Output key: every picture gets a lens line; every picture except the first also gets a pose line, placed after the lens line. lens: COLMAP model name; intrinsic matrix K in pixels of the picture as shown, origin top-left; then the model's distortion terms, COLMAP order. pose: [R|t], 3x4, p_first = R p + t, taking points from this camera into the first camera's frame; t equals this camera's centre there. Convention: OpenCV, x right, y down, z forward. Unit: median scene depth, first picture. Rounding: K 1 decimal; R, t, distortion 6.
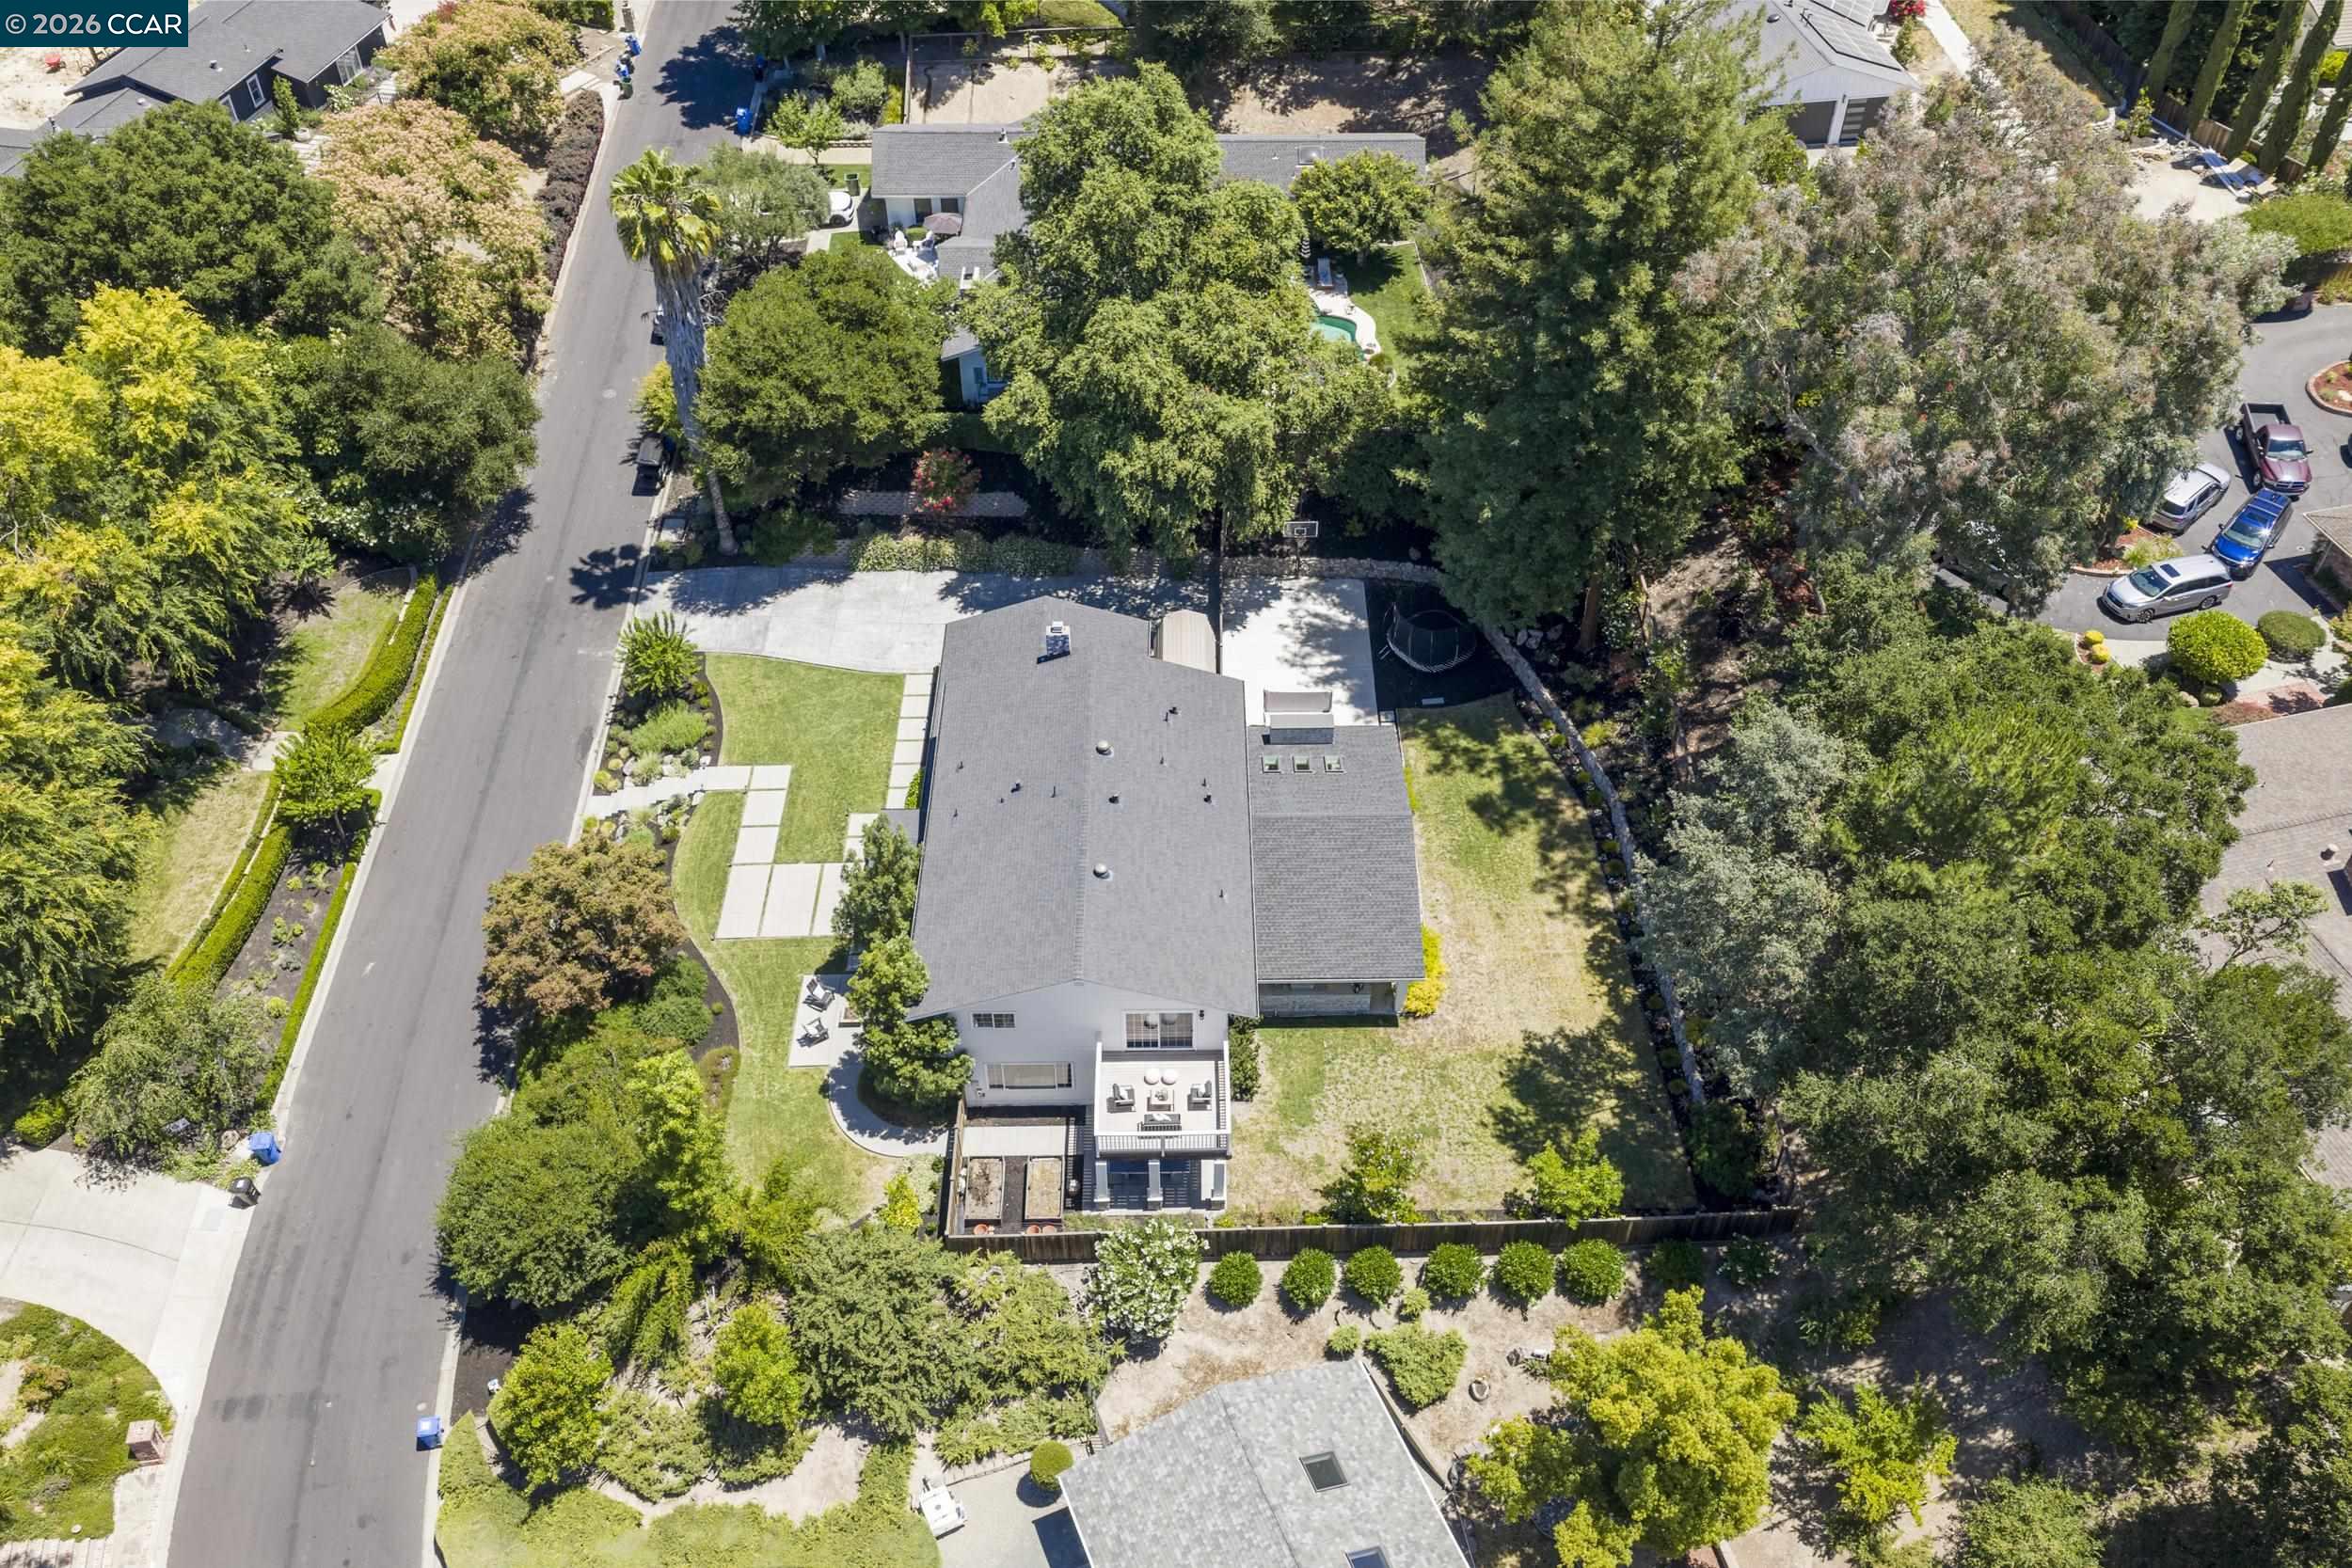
lens RADIAL K [[1950.1, 0, 1168.9], [0, 1950.1, 788.0], [0, 0, 1]] dist [0.031645, -0.062636]
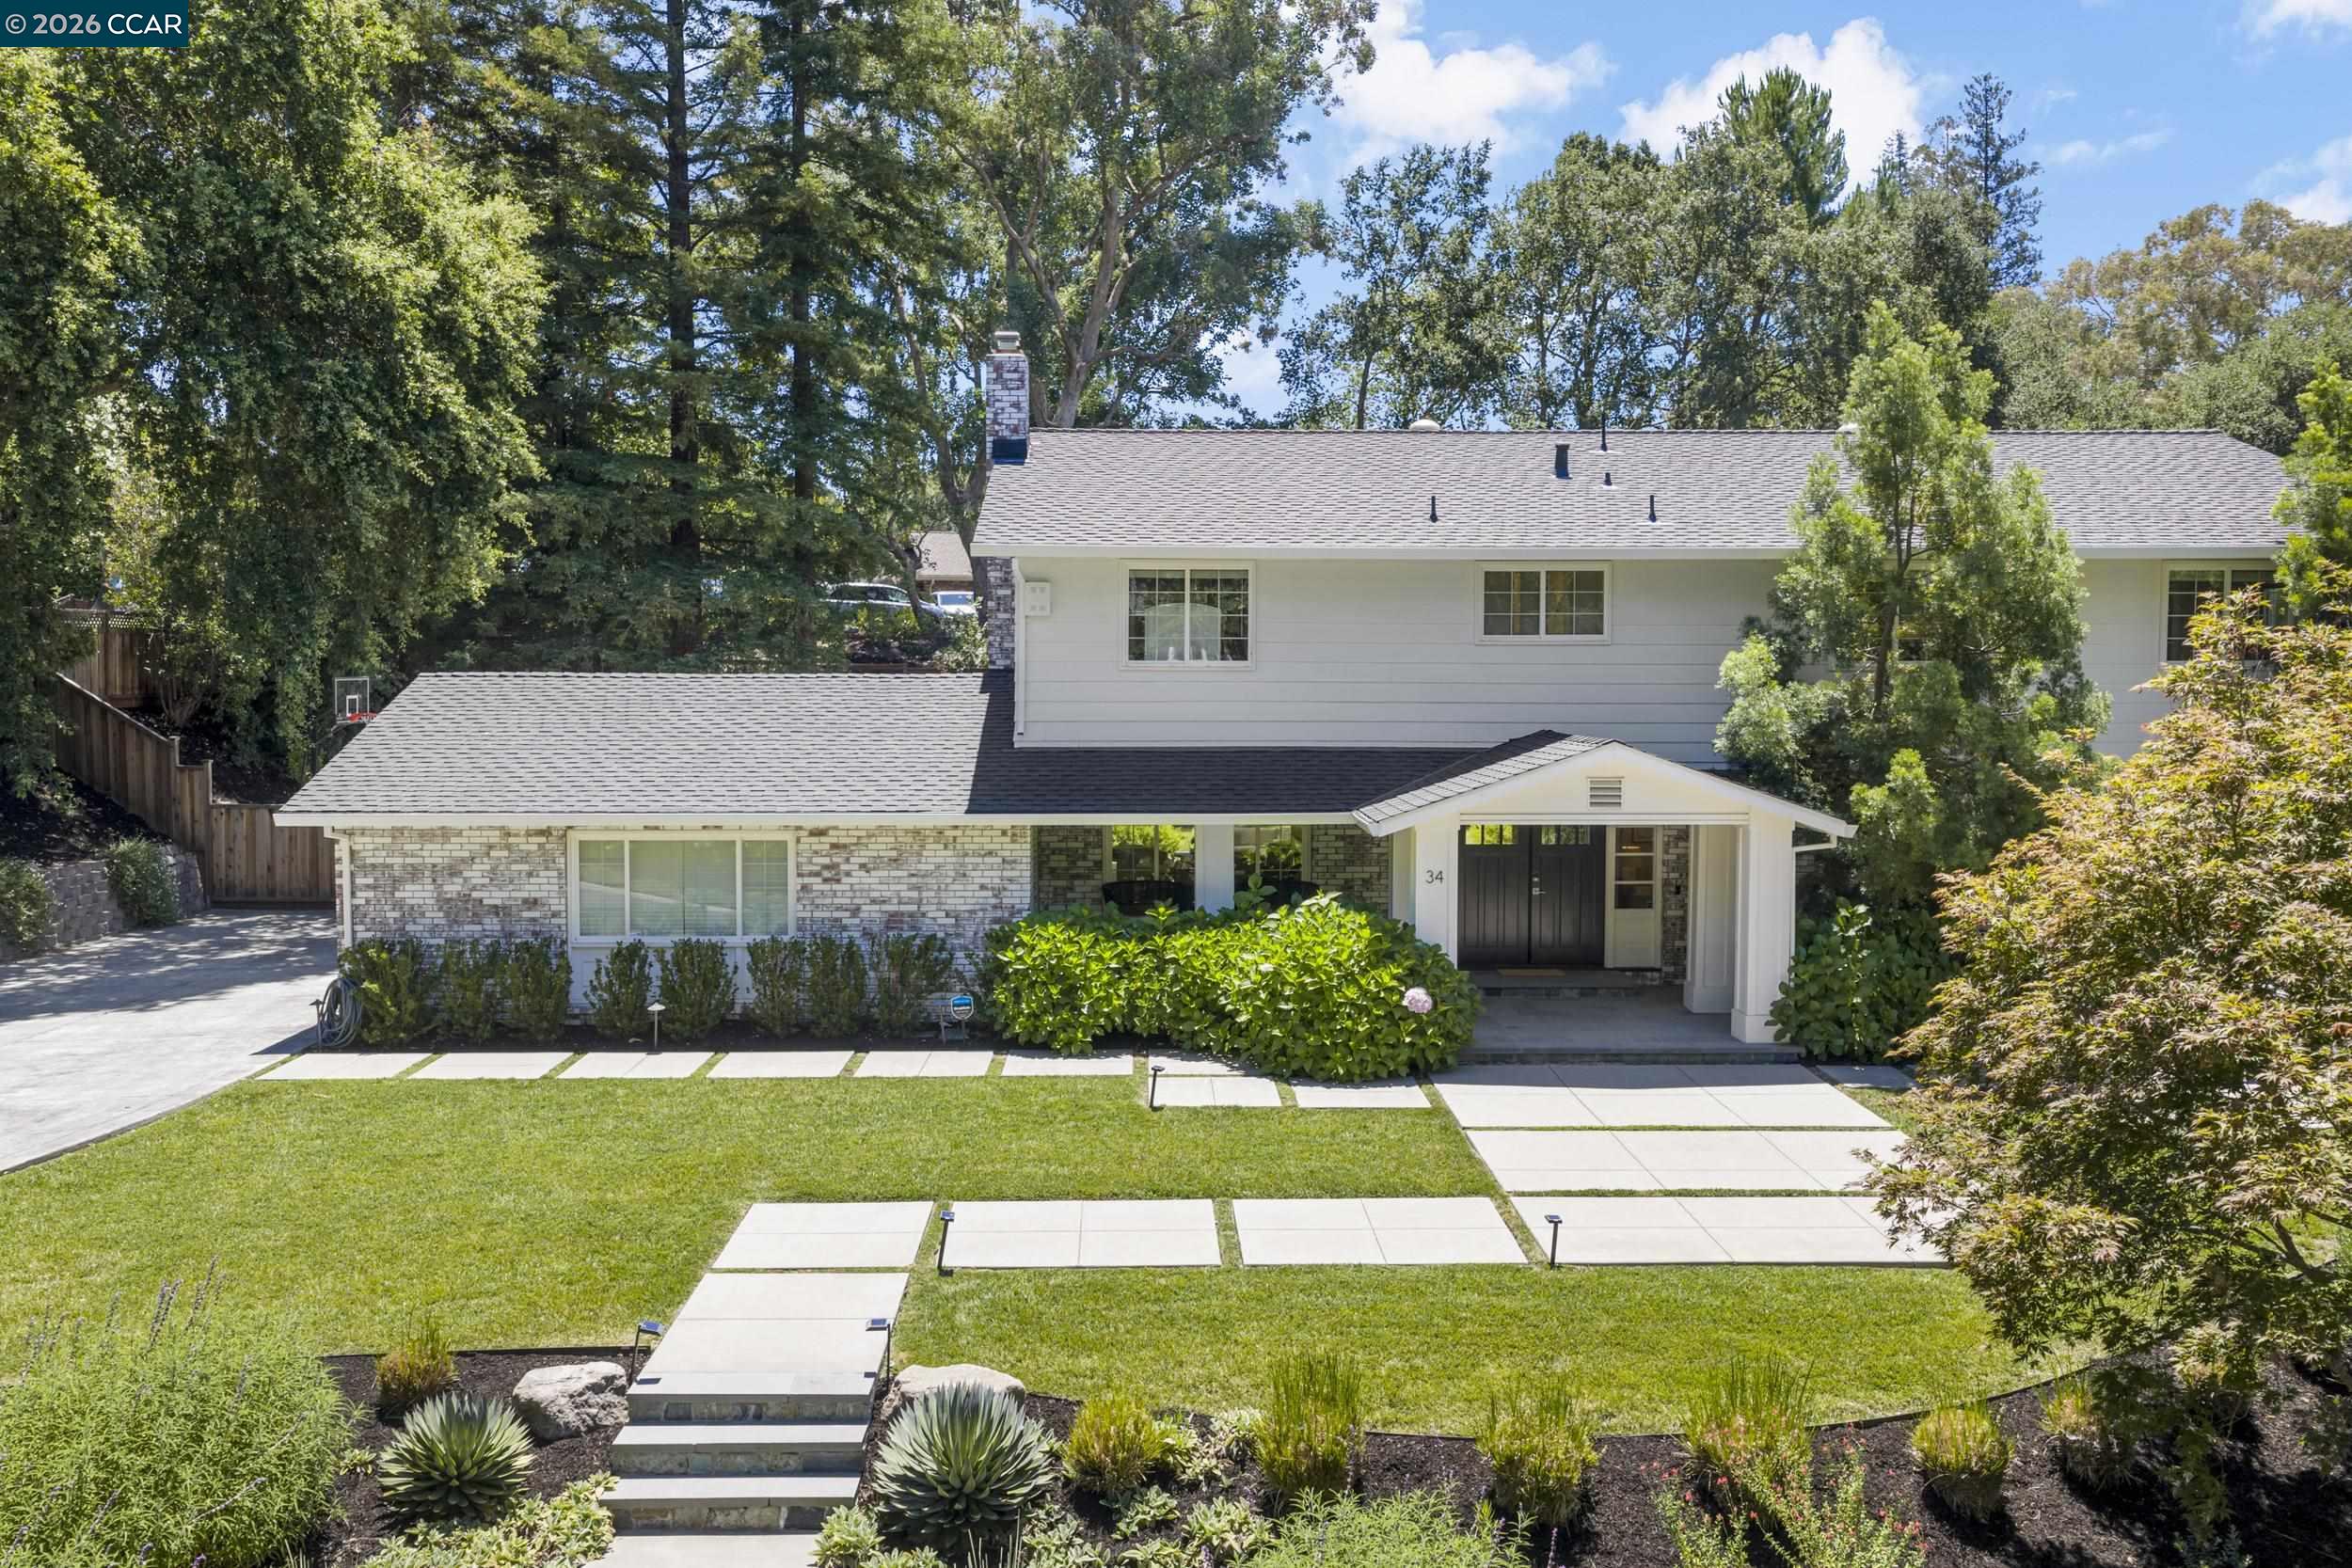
lens RADIAL K [[1950.1, 0, 1188.6], [0, 1950.1, 786.9], [0, 0, 1]] dist [0.031645, -0.062636]
pose [[-0.018189, -0.062854, 0.997857, -0.393363], [0.691820, 0.719741, 0.057947, -0.023238], [-0.721841, 0.691391, 0.030392, 0.983675]]
